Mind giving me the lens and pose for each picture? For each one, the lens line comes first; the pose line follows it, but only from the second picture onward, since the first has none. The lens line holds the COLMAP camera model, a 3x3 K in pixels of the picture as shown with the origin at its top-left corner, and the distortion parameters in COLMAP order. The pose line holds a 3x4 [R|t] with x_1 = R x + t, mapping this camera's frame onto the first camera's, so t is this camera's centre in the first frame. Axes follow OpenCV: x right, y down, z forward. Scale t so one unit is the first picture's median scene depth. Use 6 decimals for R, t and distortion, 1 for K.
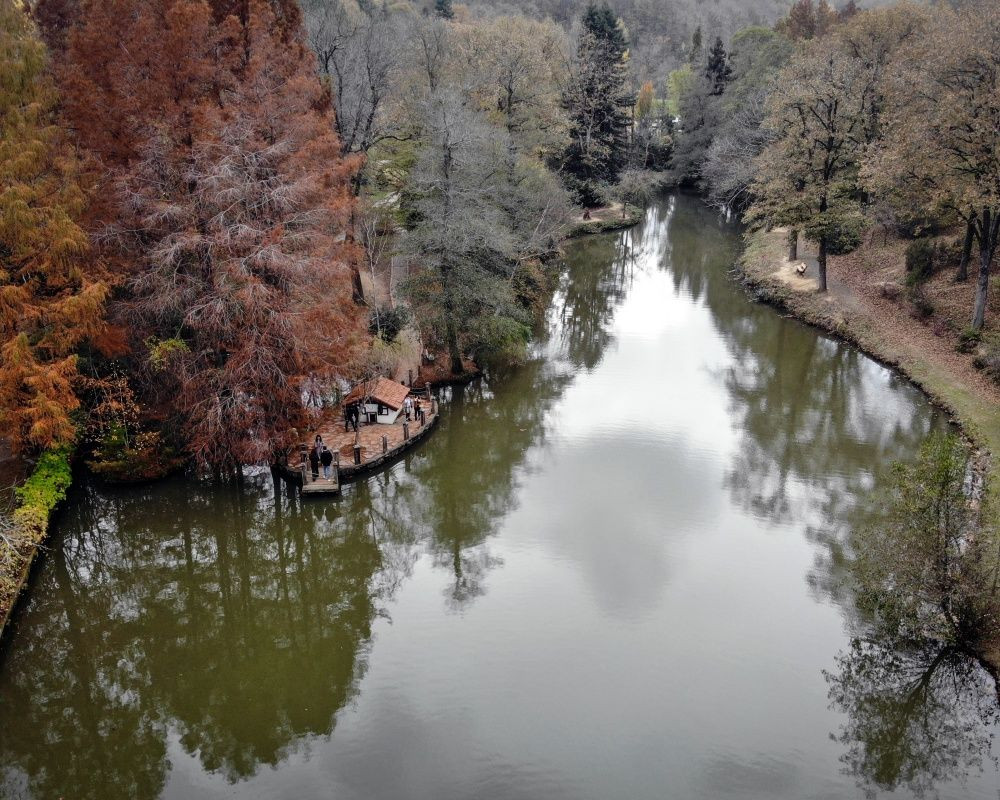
lens RADIAL K [[766.9, 0, 501.4], [0, 766.9, 418.7], [0, 0, 1]] dist [-0.069223, 0.051016]
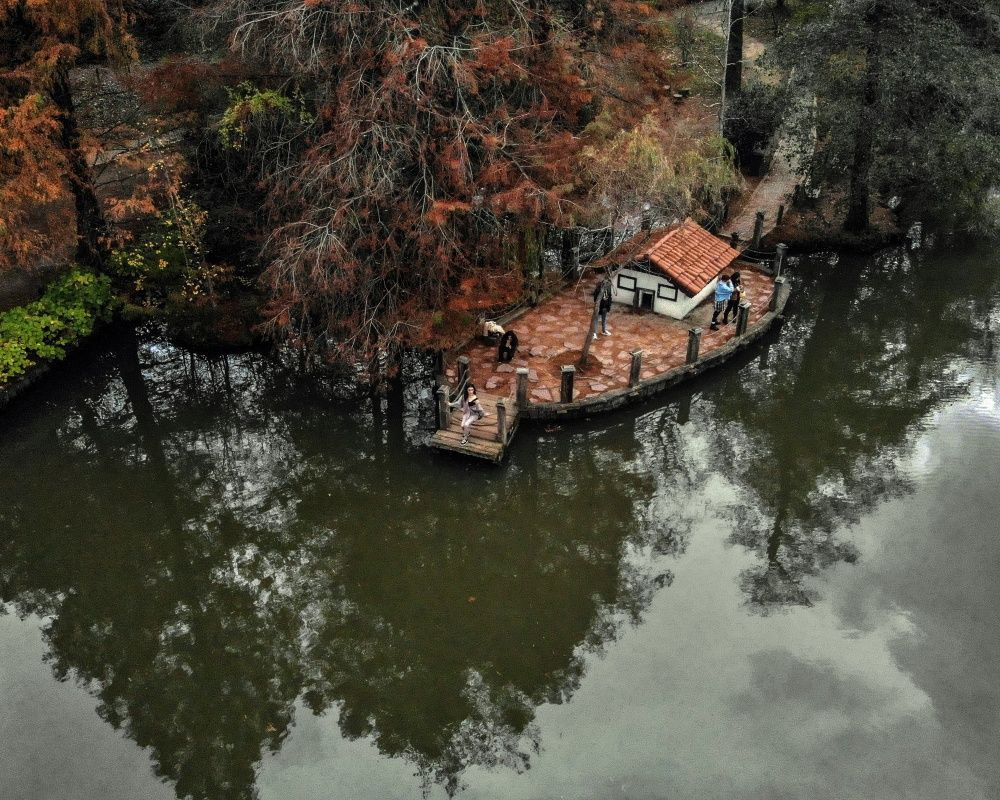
lens RADIAL K [[853.7, 0, 500.1], [0, 853.7, 433.3], [0, 0, 1]] dist [-0.010332, -0.006767]
pose [[0.878751, 0.260844, -0.399697, -0.000478], [-0.162847, 0.951054, 0.262635, -0.049155], [0.448640, -0.165702, 0.878217, 0.416943]]
